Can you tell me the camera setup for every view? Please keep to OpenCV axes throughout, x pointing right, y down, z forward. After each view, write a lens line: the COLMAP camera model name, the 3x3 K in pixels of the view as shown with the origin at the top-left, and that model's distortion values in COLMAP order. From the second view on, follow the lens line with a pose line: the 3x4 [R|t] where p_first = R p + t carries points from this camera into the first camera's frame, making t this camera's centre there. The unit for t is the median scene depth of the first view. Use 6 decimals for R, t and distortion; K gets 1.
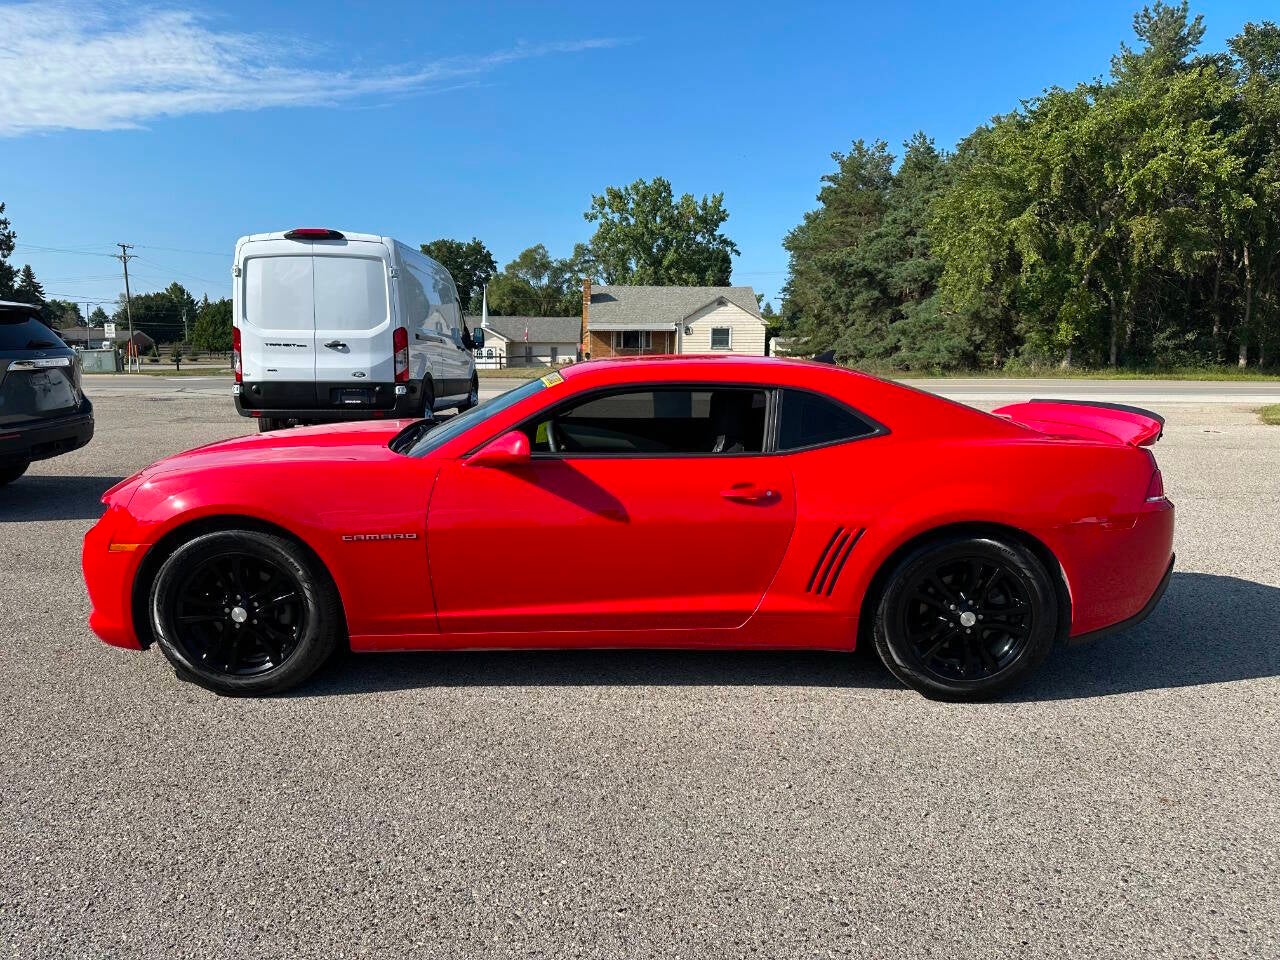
lens RADIAL K [[916.2, 0, 634.1], [0, 916.2, 490.9], [0, 0, 1]] dist [0.029071, -0.043899]
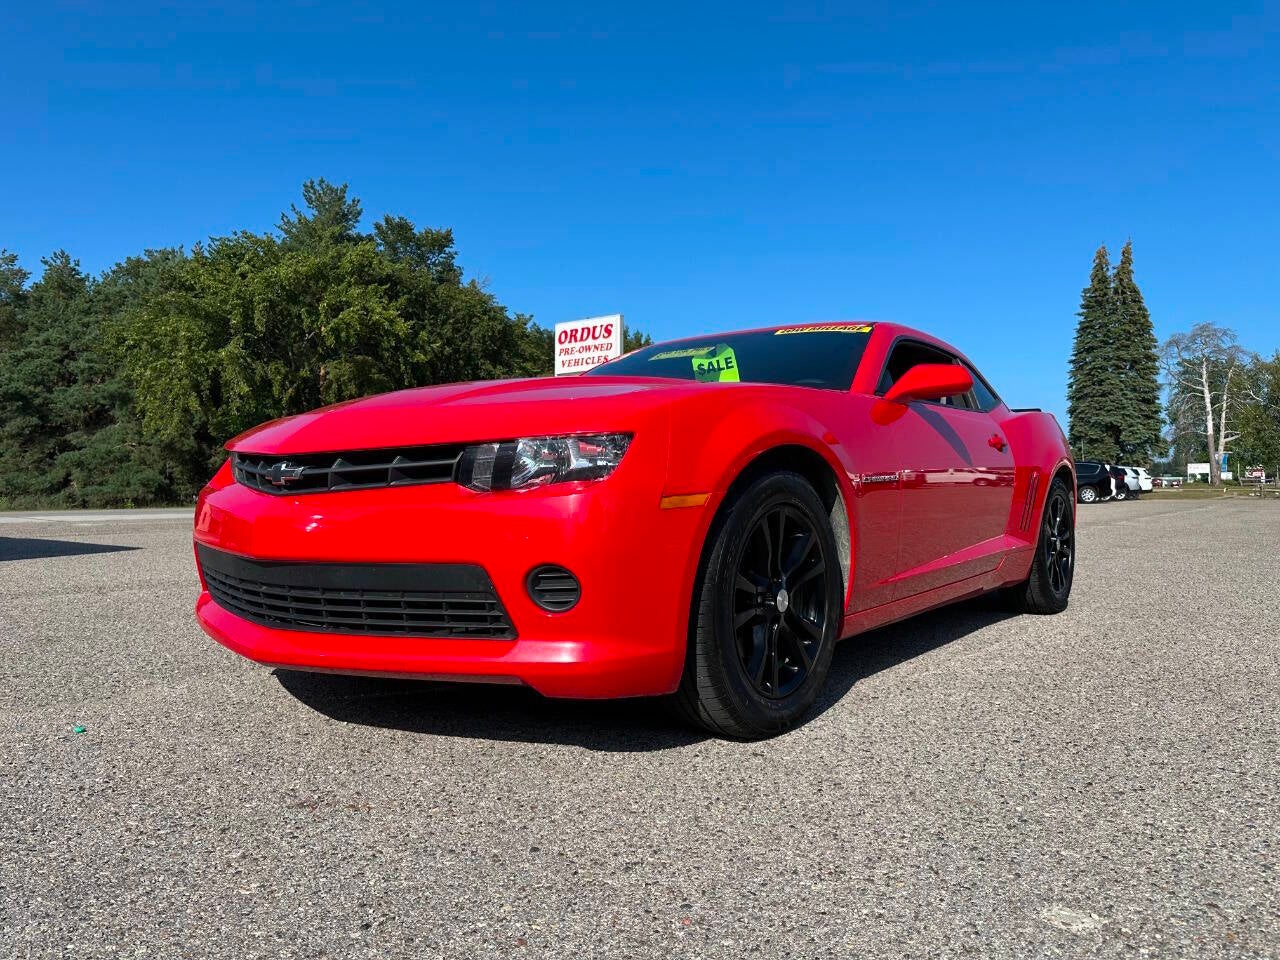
lens RADIAL K [[916.2, 0, 650.9], [0, 916.2, 481.9], [0, 0, 1]] dist [0.029071, -0.043899]
pose [[0.605959, -0.002639, 0.795492, -0.088827], [0.137227, 0.985350, -0.101262, 0.009052], [-0.783571, 0.170523, 0.597444, 0.061059]]
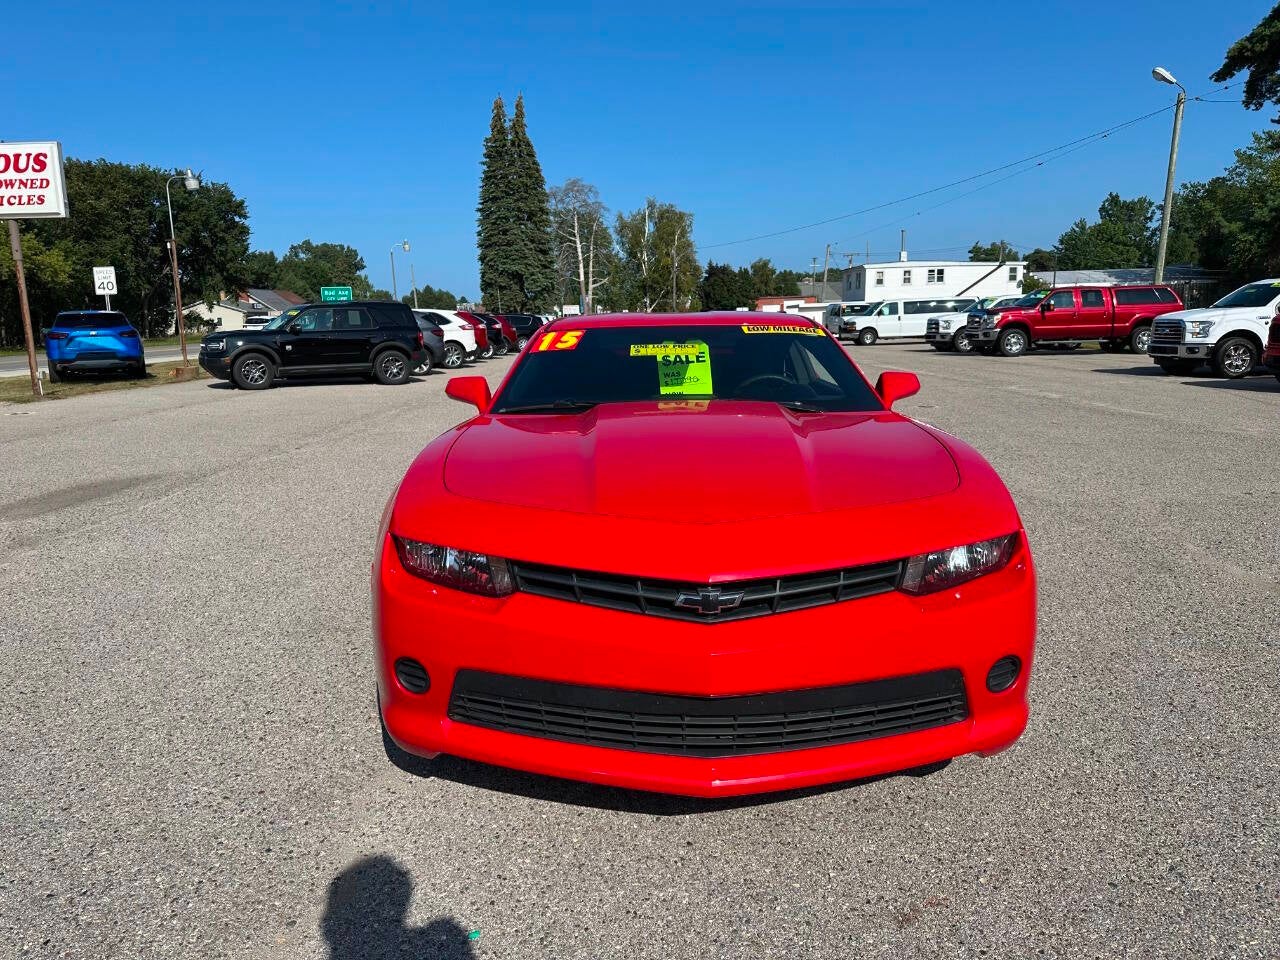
lens RADIAL K [[916.2, 0, 634.4], [0, 916.2, 484.5], [0, 0, 1]] dist [0.029071, -0.043899]
pose [[0.032108, -0.181401, 0.982885, -0.107224], [0.173444, 0.969483, 0.173262, -0.015174], [-0.984320, 0.164912, 0.062591, 0.109466]]
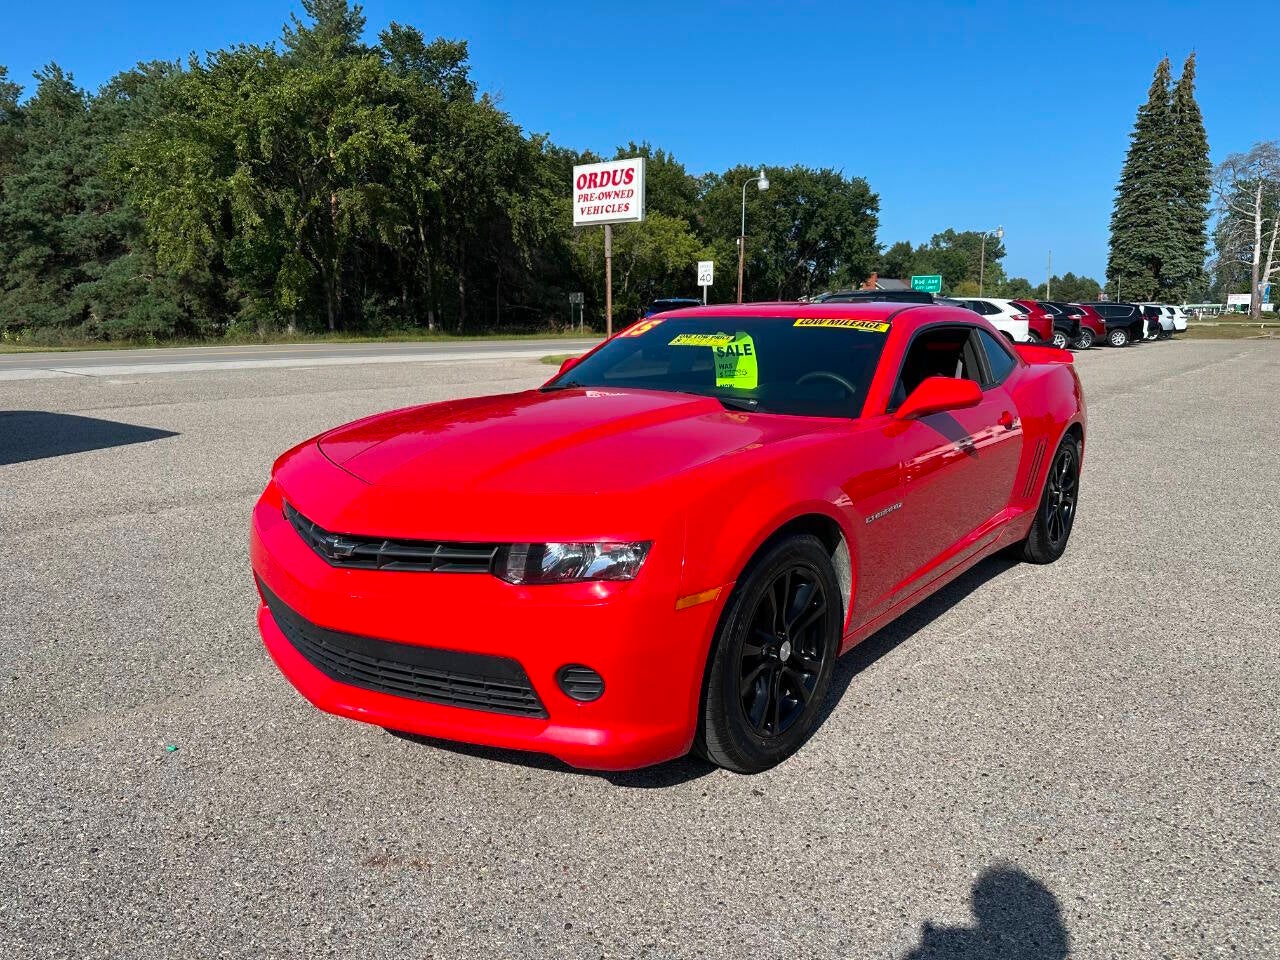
lens RADIAL K [[916.2, 0, 652.5], [0, 916.2, 495.3], [0, 0, 1]] dist [0.029071, -0.043899]
pose [[0.622911, -0.156512, 0.766476, -0.091229], [0.127395, 0.986998, 0.098009, -0.006237], [-0.771850, 0.036594, 0.634750, 0.056390]]
